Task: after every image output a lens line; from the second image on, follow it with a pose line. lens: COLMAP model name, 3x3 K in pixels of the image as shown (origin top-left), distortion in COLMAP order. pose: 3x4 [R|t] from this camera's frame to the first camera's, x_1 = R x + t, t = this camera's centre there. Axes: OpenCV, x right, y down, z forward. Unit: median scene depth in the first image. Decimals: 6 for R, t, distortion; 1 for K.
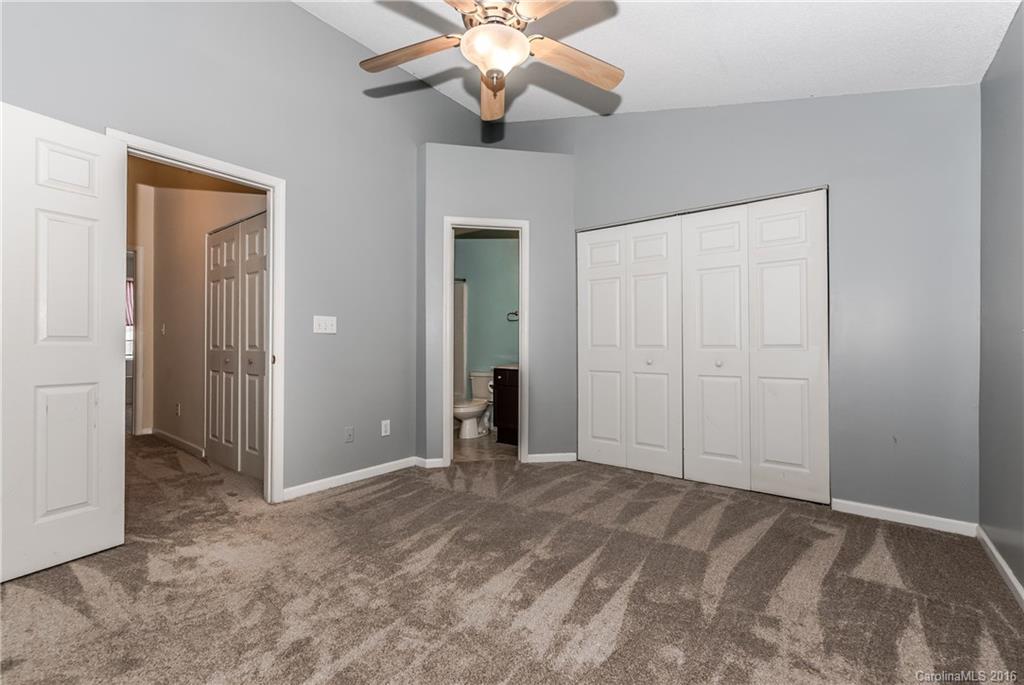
lens RADIAL K [[440.4, 0, 510.0], [0, 440.4, 339.2], [0, 0, 1]] dist [0.003182, -0.000084]
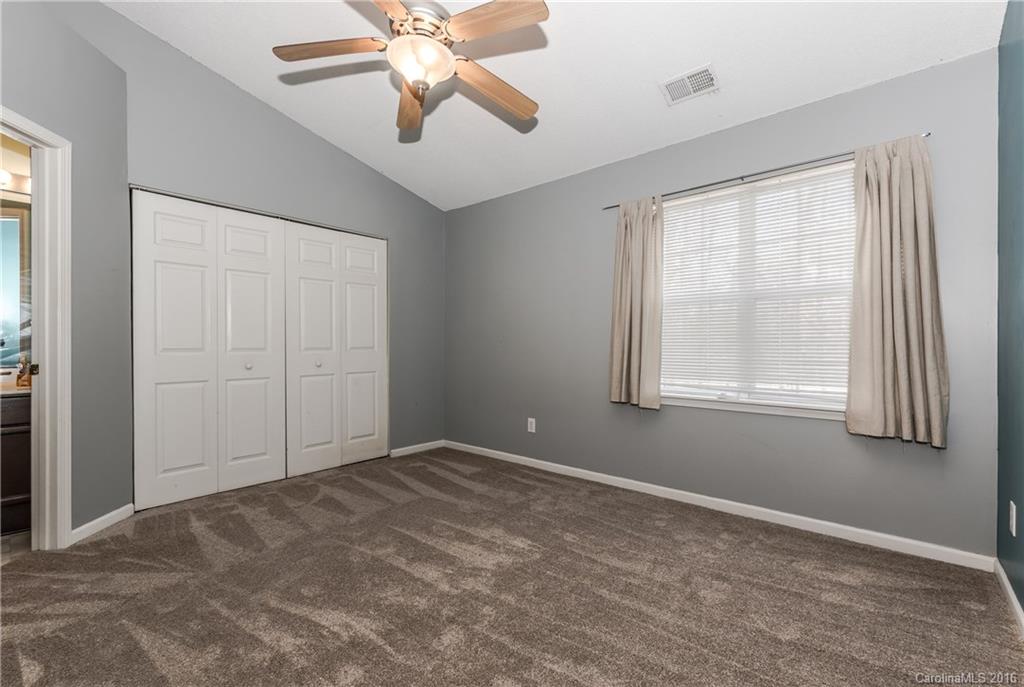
lens RADIAL K [[440.4, 0, 510.0], [0, 440.4, 340.2], [0, 0, 1]] dist [0.003182, -0.000084]
pose [[0.062882, 0.013150, 0.997934, -0.656431], [-0.008686, 0.999883, -0.012628, 0.003815], [-0.997983, -0.007874, 0.062989, 0.454457]]
